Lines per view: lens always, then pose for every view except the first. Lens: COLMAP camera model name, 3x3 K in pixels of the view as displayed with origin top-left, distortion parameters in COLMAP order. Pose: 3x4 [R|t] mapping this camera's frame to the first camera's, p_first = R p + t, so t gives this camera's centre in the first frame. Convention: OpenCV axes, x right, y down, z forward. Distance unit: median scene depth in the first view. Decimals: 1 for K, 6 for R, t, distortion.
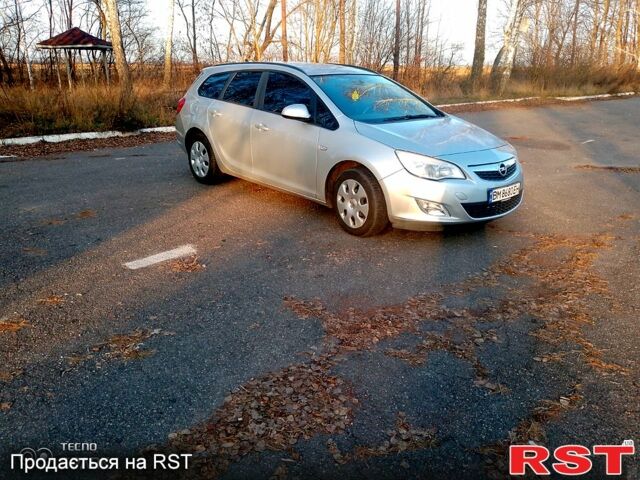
lens RADIAL K [[513.6, 0, 320.0], [0, 513.6, 240.0], [0, 0, 1]] dist [0.037143, -0.004742]
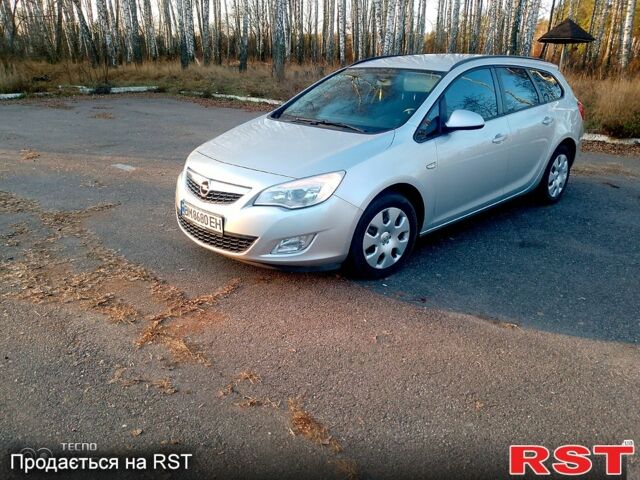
lens RADIAL K [[513.6, 0, 320.0], [0, 513.6, 240.0], [0, 0, 1]] dist [0.037143, -0.004742]
pose [[0.033100, 0.337281, -0.940822, 1.101716], [-0.341494, 0.888501, 0.306509, -0.359312], [0.939301, 0.311140, 0.144589, 1.086862]]
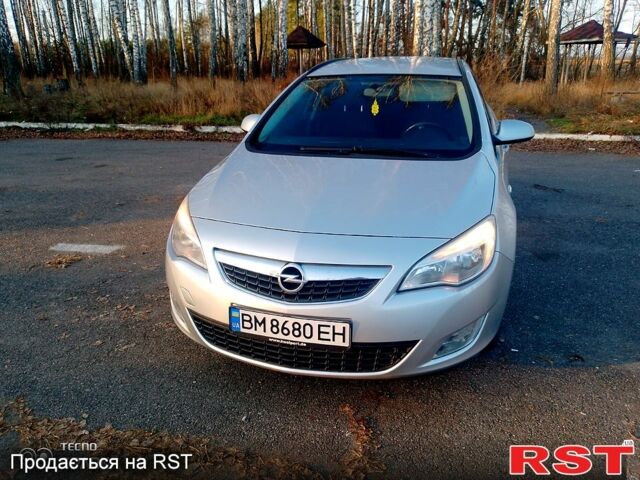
lens RADIAL K [[513.6, 0, 320.0], [0, 513.6, 240.0], [0, 0, 1]] dist [0.037143, -0.004742]
pose [[0.527356, 0.267655, -0.806385, 0.730514], [-0.264287, 0.953677, 0.143707, -0.243436], [0.807495, 0.137333, 0.573665, 0.763759]]
